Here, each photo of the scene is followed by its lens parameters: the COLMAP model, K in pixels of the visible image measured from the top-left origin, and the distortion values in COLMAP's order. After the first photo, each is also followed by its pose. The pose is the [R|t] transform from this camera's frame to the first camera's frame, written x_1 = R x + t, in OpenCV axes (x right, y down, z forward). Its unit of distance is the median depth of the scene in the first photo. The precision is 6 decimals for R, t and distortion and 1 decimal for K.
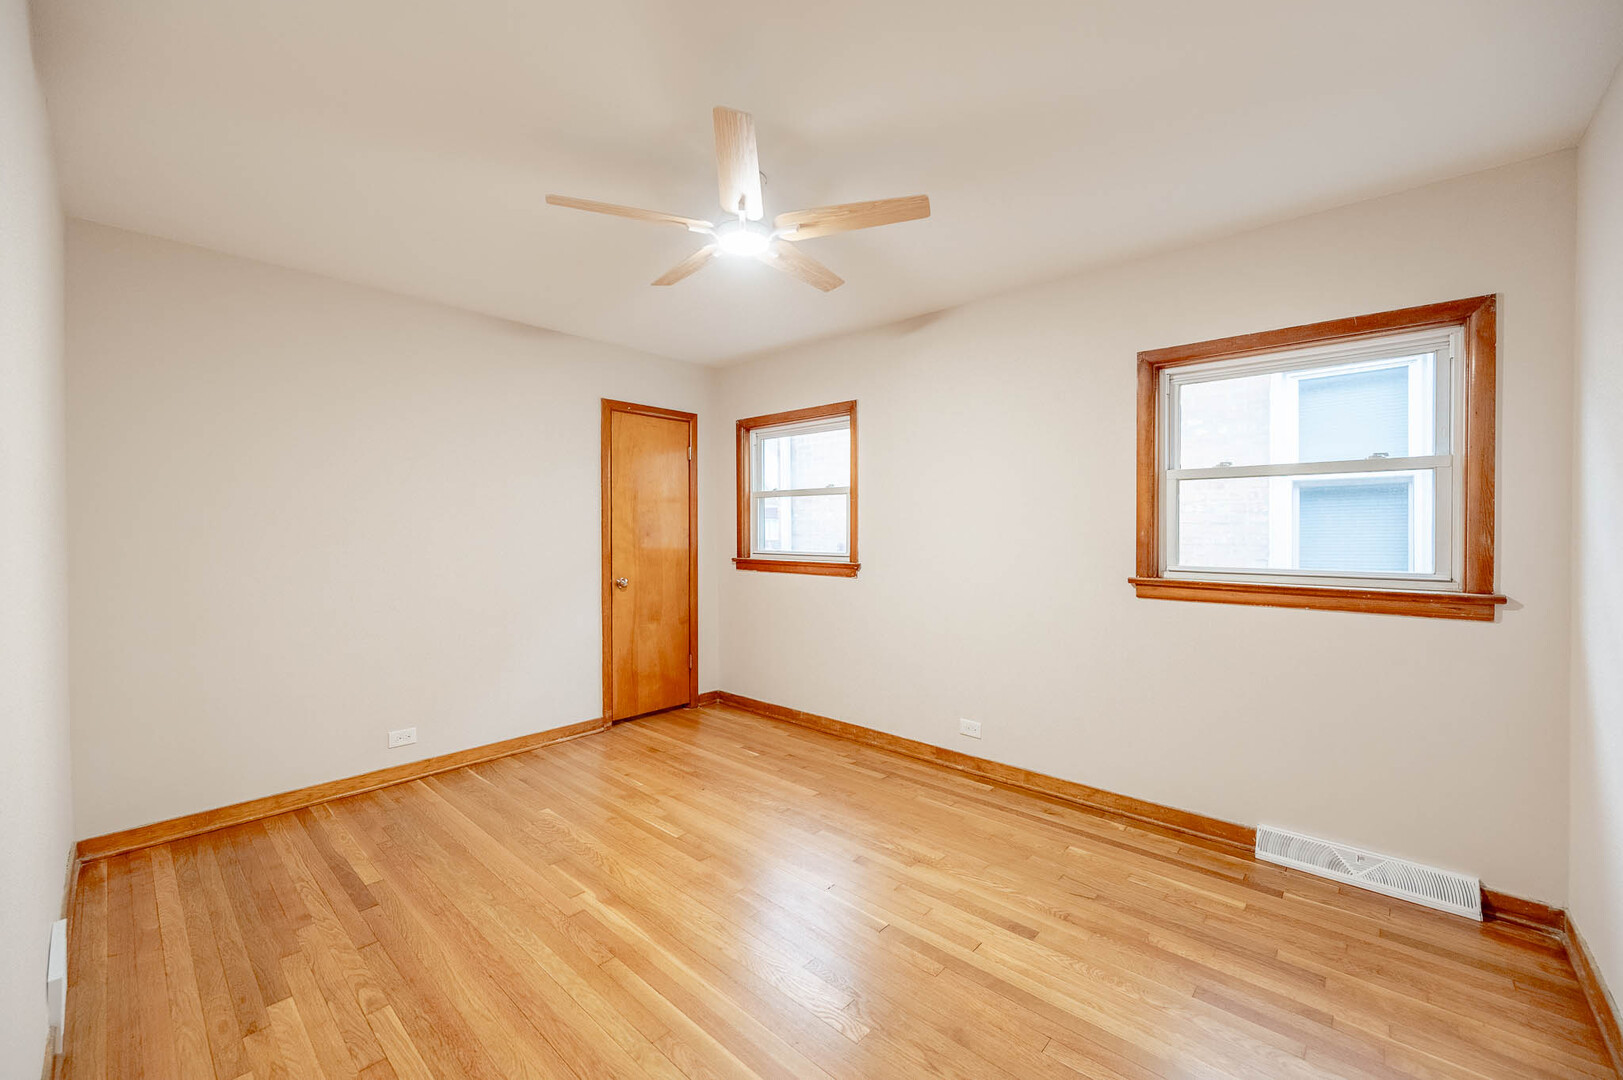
lens RADIAL K [[647.1, 0, 817.7], [0, 647.1, 538.8], [0, 0, 1]] dist [0.001998, 0.000276]
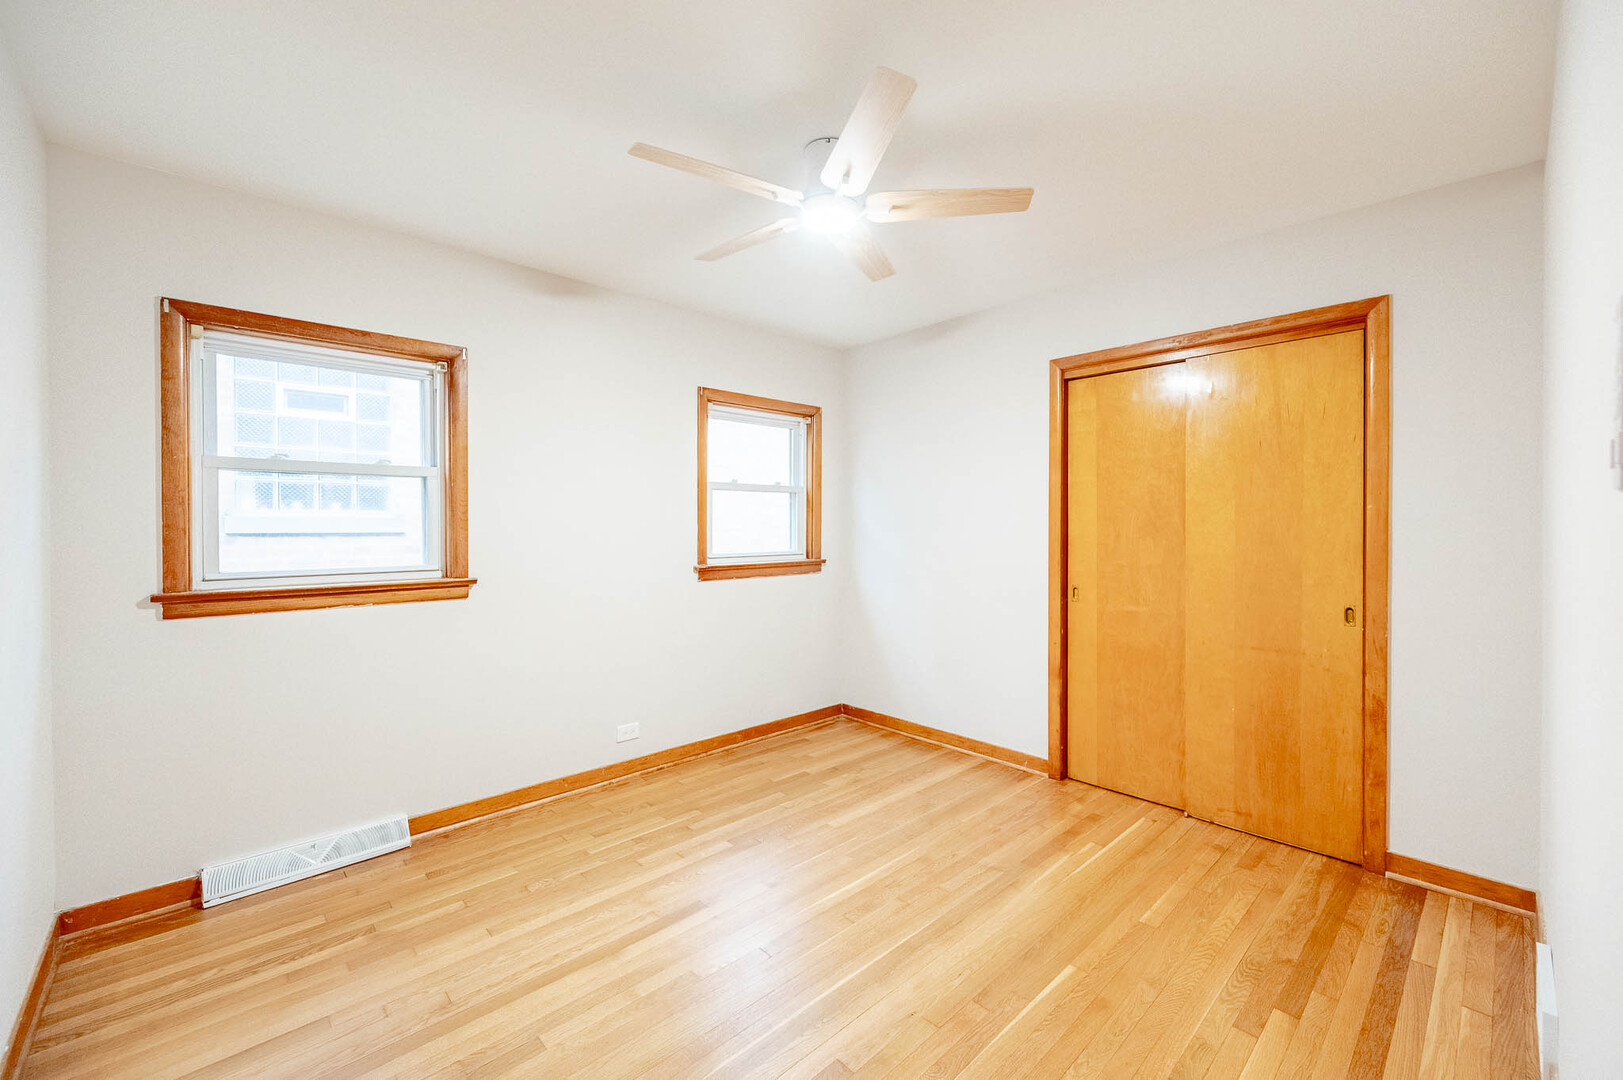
lens RADIAL K [[647.1, 0, 817.7], [0, 647.1, 538.8], [0, 0, 1]] dist [0.001998, 0.000276]
pose [[0.086106, -0.021558, 0.996053, -0.582065], [0.020494, 0.999593, 0.019863, -0.010140], [-0.996075, 0.018703, 0.086512, 0.525837]]
